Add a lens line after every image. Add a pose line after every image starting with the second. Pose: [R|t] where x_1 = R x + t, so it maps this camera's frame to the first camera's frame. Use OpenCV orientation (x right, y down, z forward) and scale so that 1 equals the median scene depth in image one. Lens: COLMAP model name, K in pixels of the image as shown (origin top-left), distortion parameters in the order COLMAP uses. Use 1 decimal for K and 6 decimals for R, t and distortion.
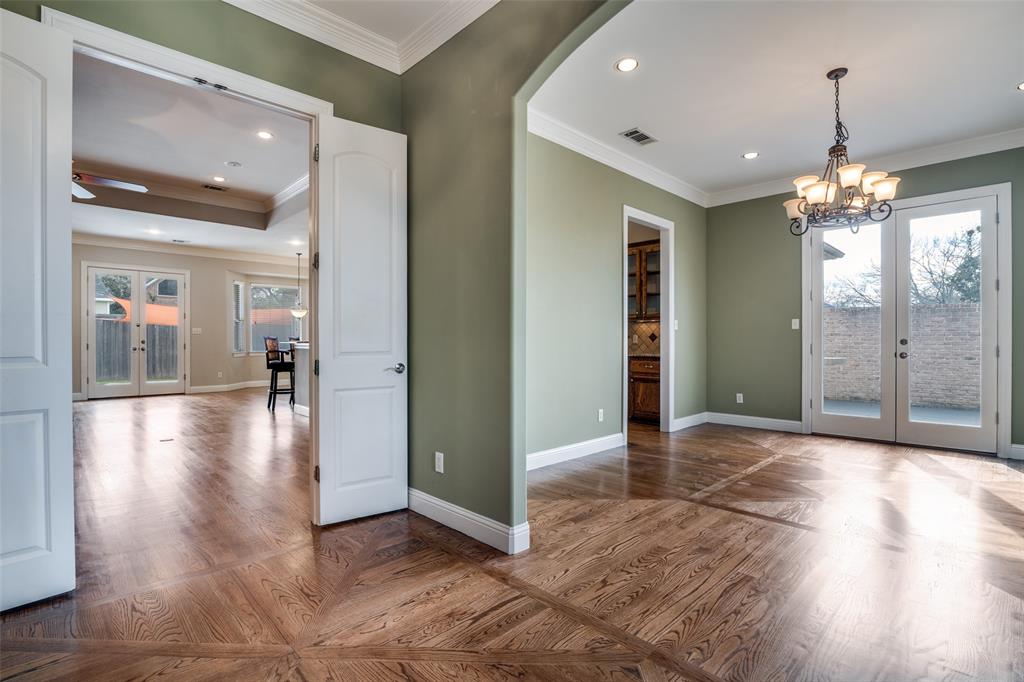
lens RADIAL K [[481.8, 0, 508.6], [0, 481.8, 341.4], [0, 0, 1]] dist [-0.021805, 0.000831]
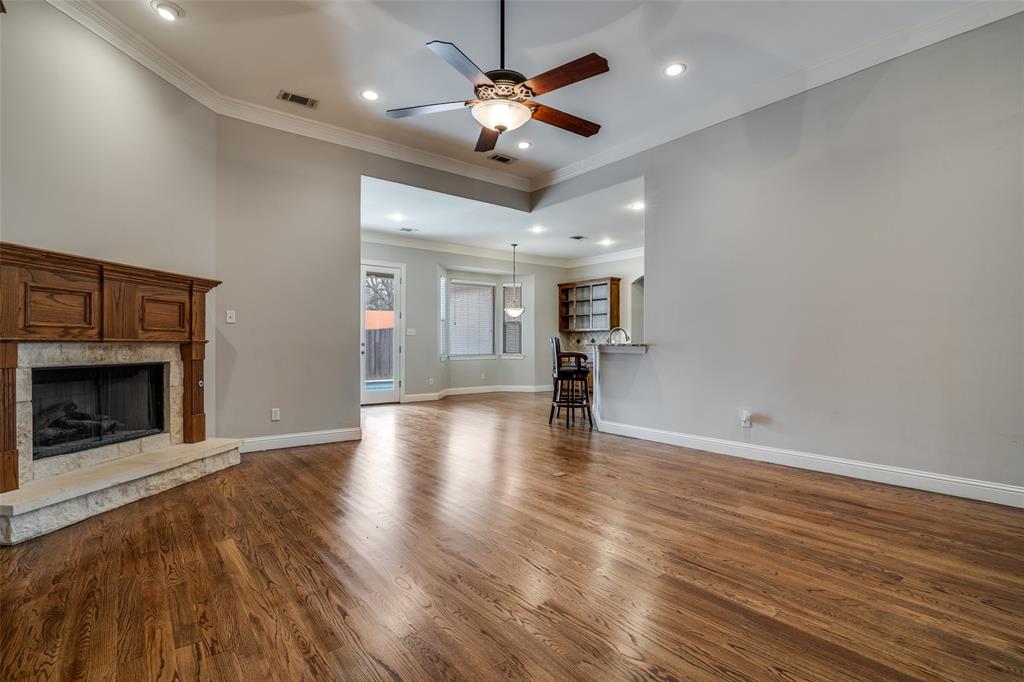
lens RADIAL K [[483.9, 0, 514.6], [0, 483.9, 343.6], [0, 0, 1]] dist [-0.019966, 0.002280]
pose [[0.995473, 0.002028, -0.095025, -0.610515], [-0.002109, 0.999997, -0.000748, -0.000321], [0.095023, 0.000945, 0.995475, 0.198321]]
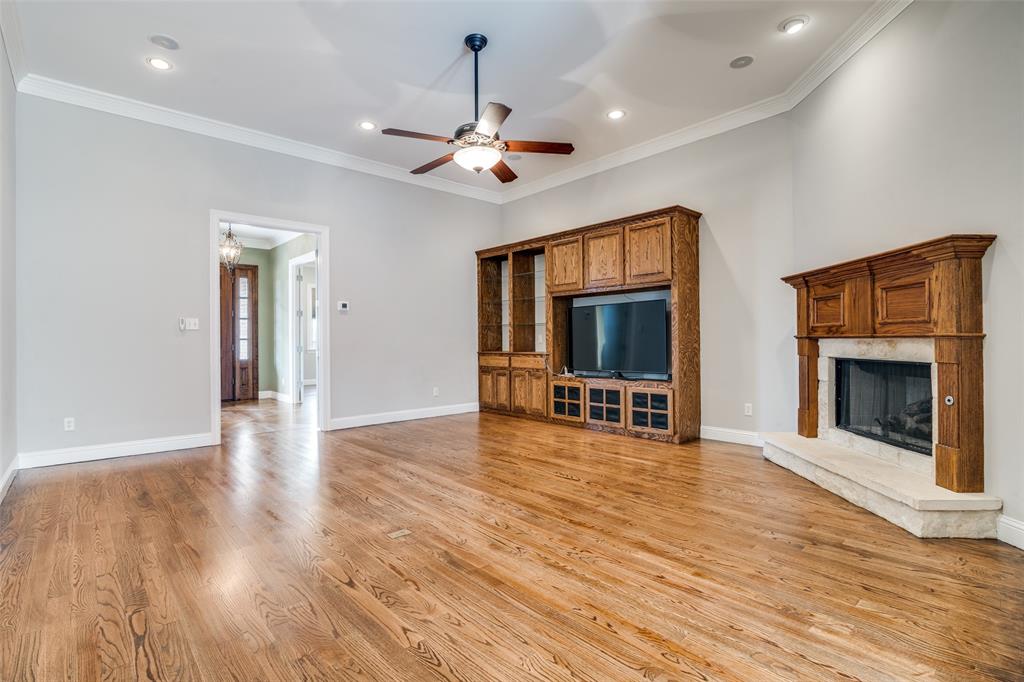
lens RADIAL K [[483.9, 0, 512.3], [0, 483.9, 338.9], [0, 0, 1]] dist [-0.019966, 0.002280]
pose [[-0.999471, 0.008161, 0.031472, -0.731685], [0.008079, 0.999964, -0.002708, -0.001734], [-0.031493, -0.002452, -0.999501, 1.292934]]
